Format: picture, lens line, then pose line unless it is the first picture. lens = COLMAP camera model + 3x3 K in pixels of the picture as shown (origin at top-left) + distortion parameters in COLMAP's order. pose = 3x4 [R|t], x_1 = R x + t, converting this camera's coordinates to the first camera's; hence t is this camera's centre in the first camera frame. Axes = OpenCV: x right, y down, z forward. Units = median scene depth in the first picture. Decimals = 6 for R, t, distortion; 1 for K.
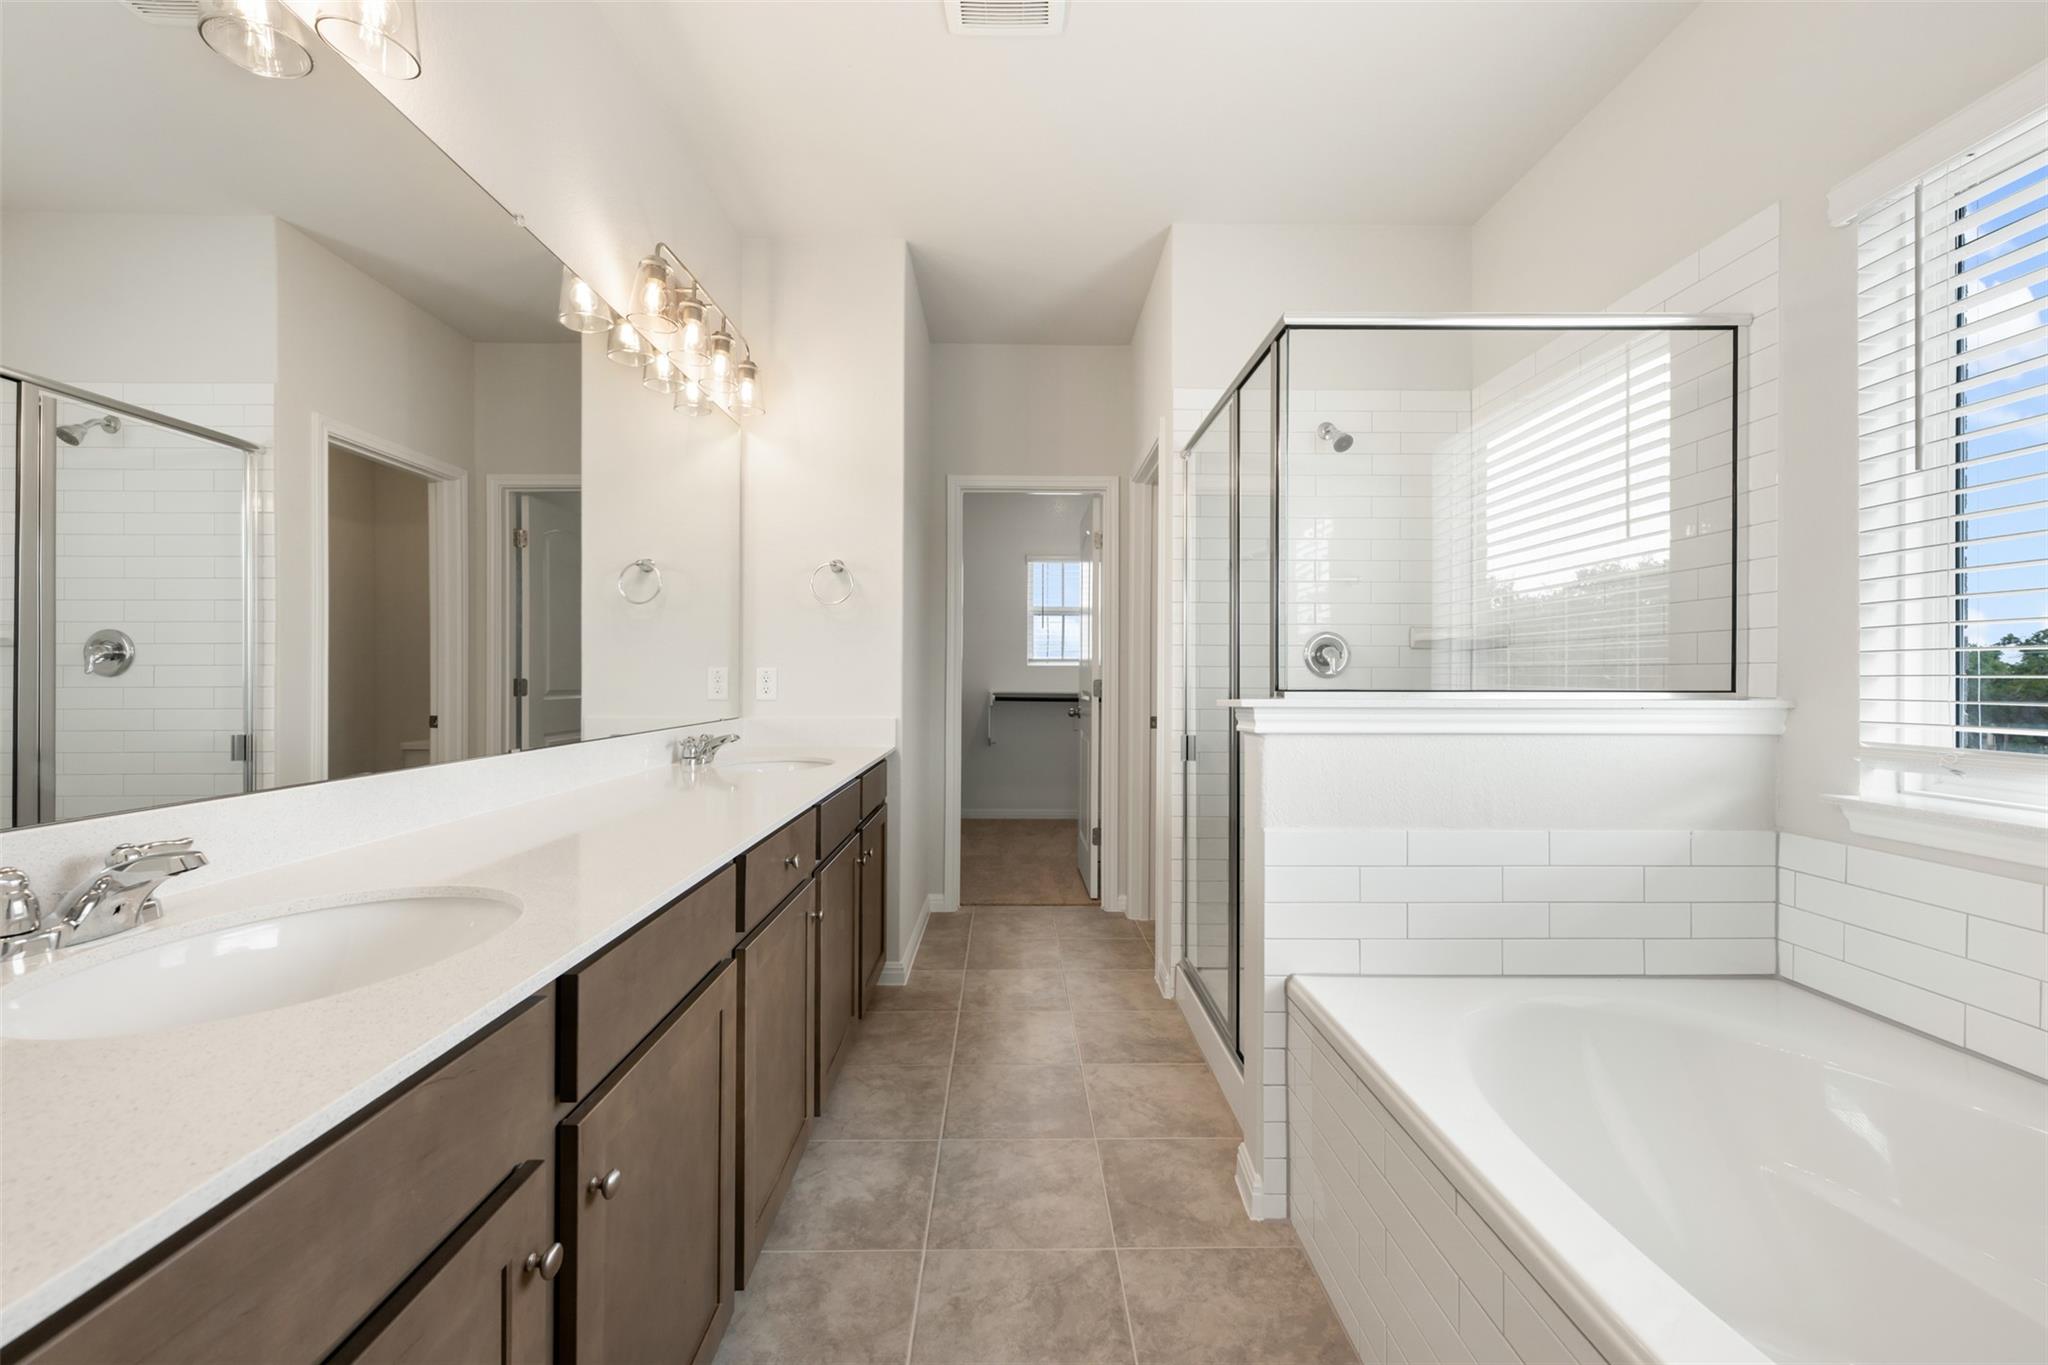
lens RADIAL K [[809.4, 0, 1020.7], [0, 809.4, 702.1], [0, 0, 1]] dist [-0.000763, -0.000101]
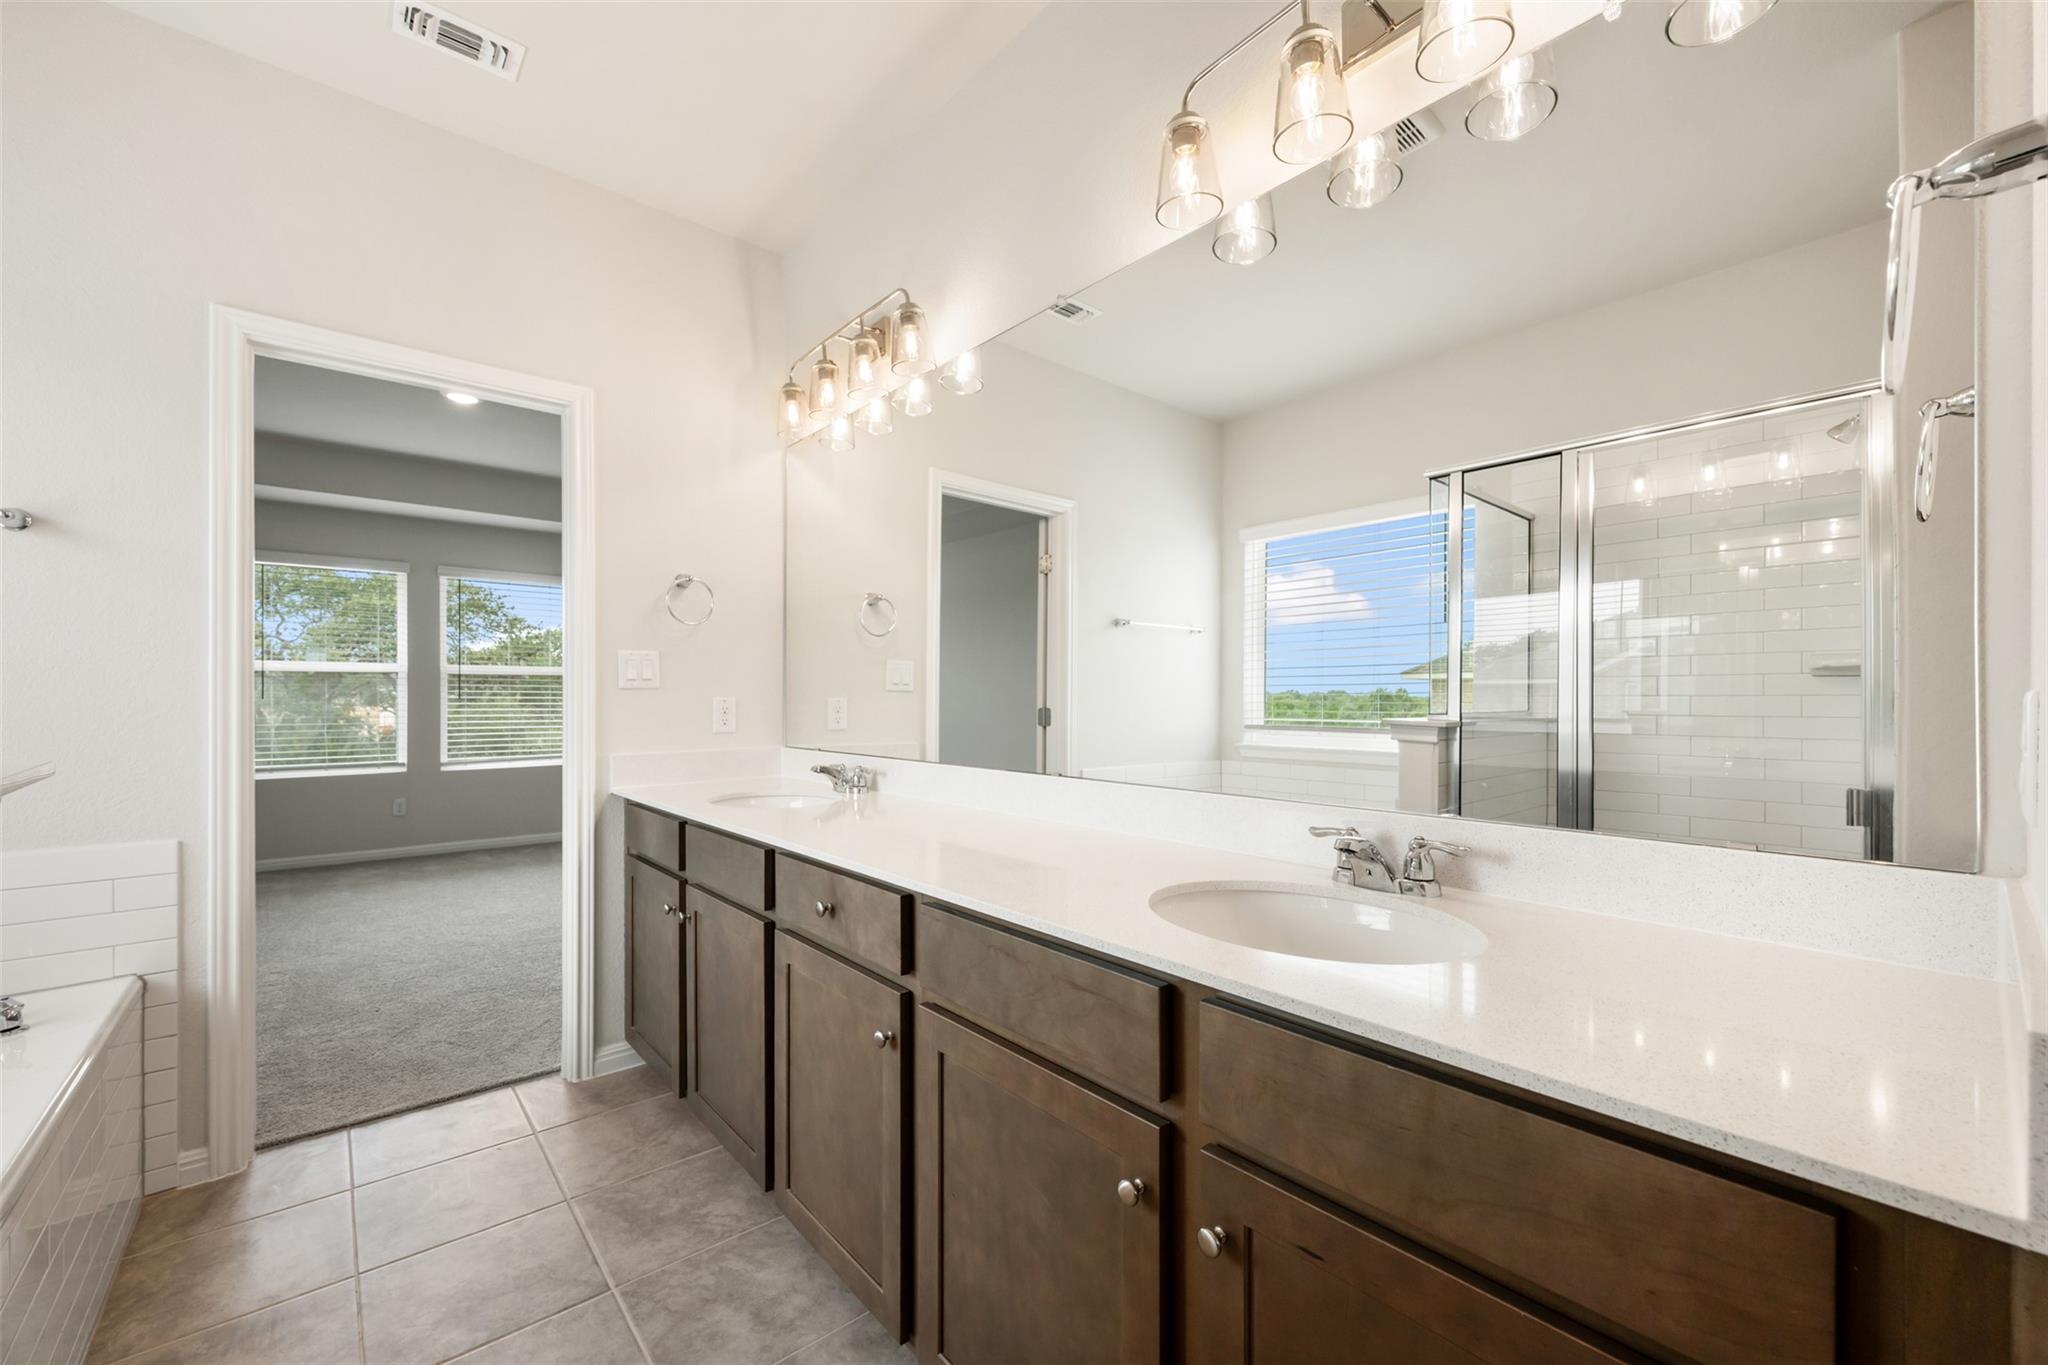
lens RADIAL K [[809.4, 0, 1020.7], [0, 809.4, 702.1], [0, 0, 1]] dist [-0.000763, -0.000101]
pose [[-0.764504, 0.001638, -0.644617, 0.083250], [-0.017797, 0.999562, 0.023647, -0.038858], [0.644373, 0.029550, -0.764140, 1.085101]]
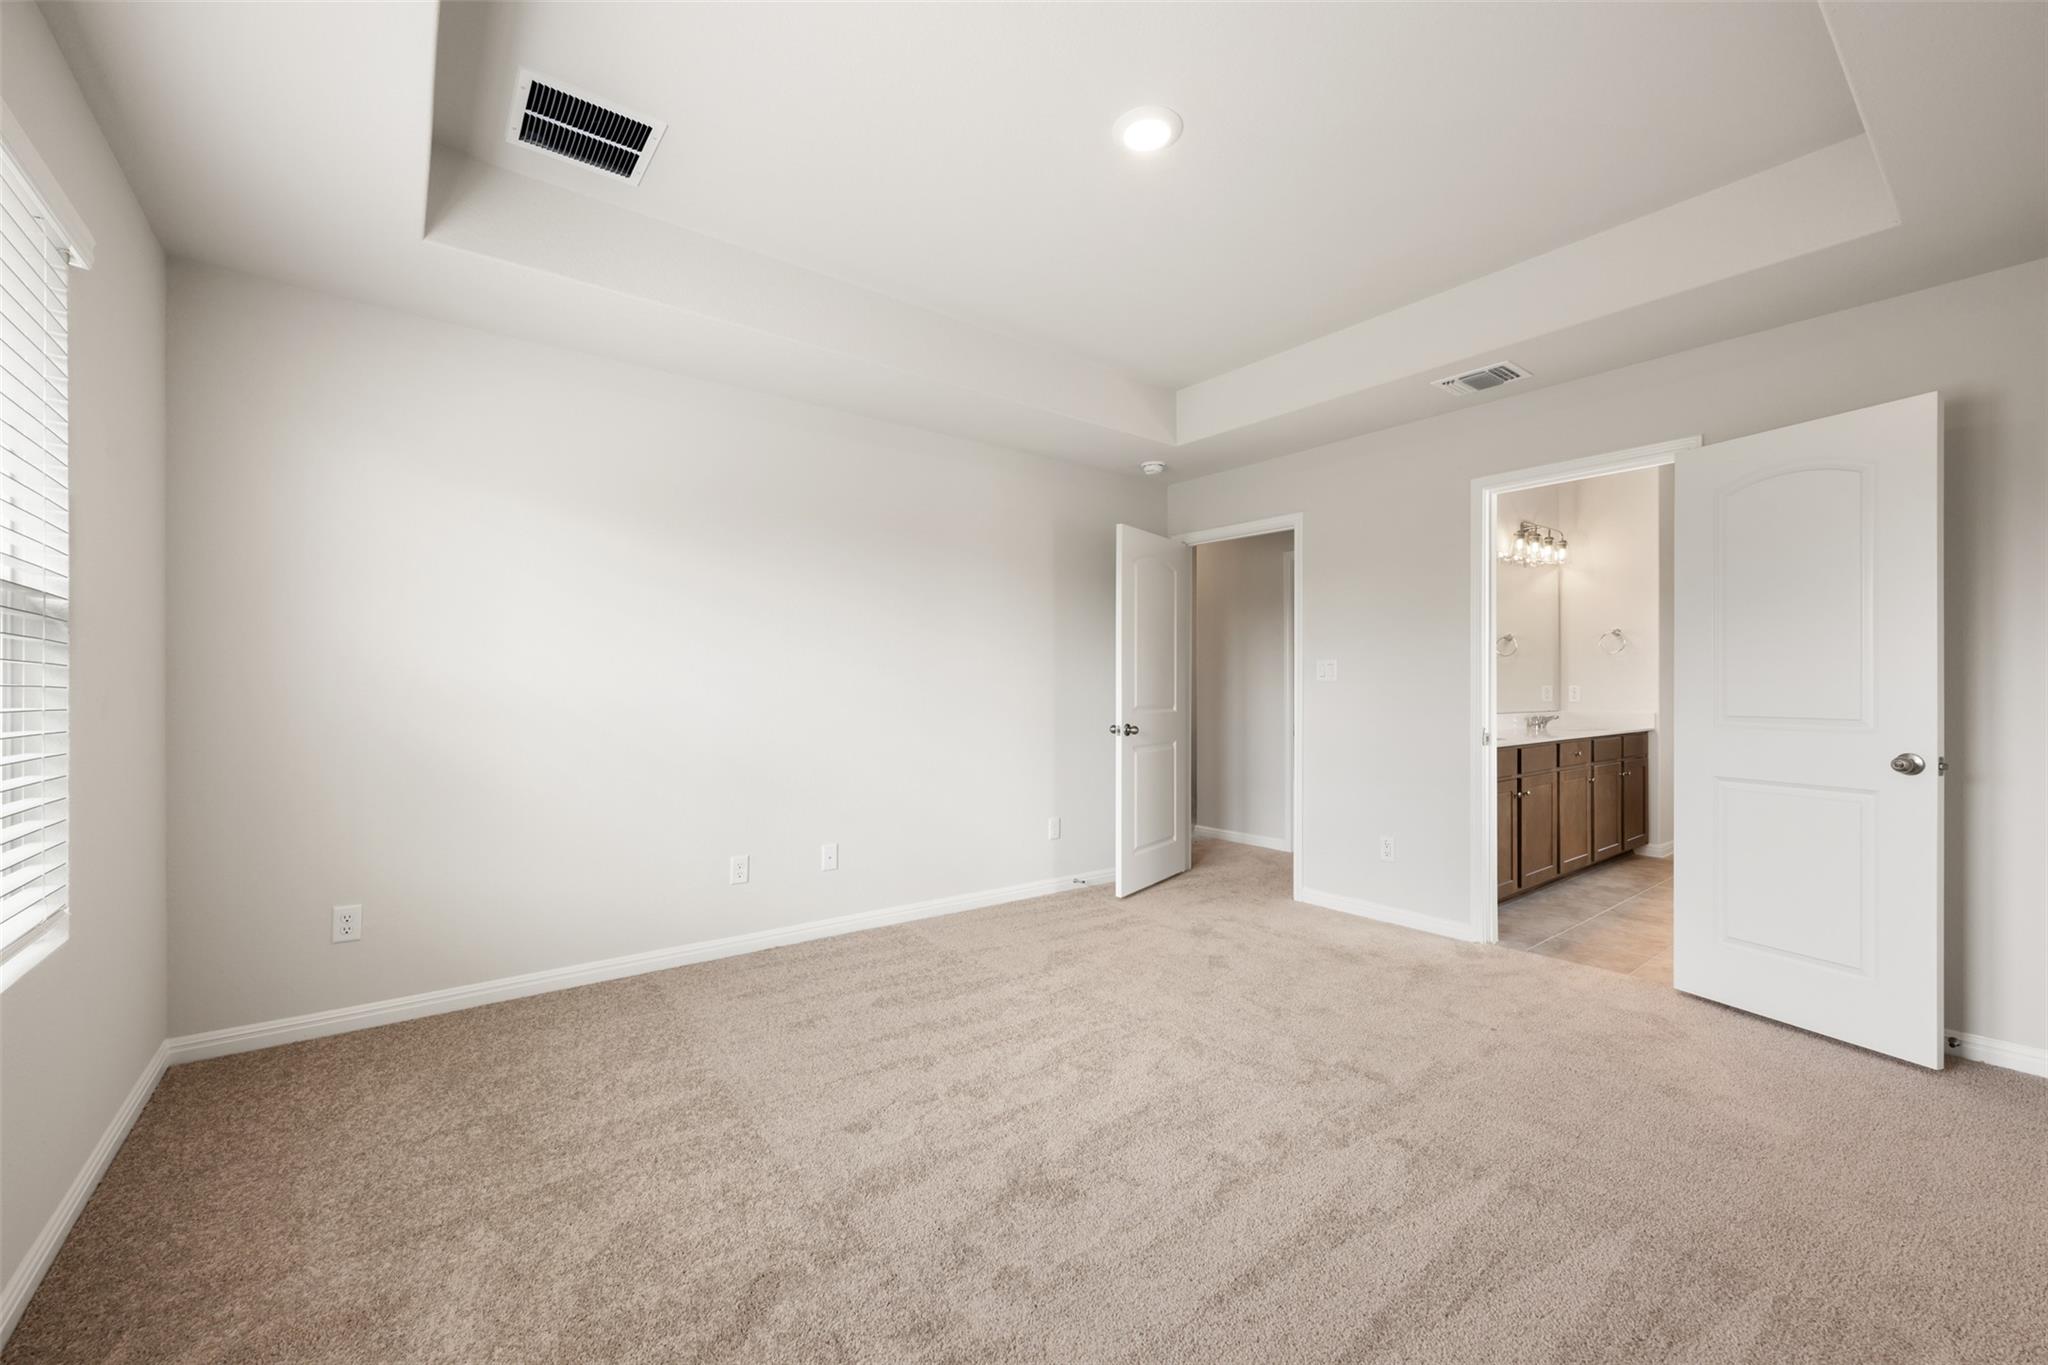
lens RADIAL K [[815.3, 0, 1023.1], [0, 815.3, 689.7], [0, 0, 1]] dist [0.001423, -0.000060]
pose [[0.608279, -0.008425, -0.793679, 0.459152], [-0.020146, 0.999458, -0.026050, 0.047369], [0.793468, 0.031835, 0.607779, -1.311539]]
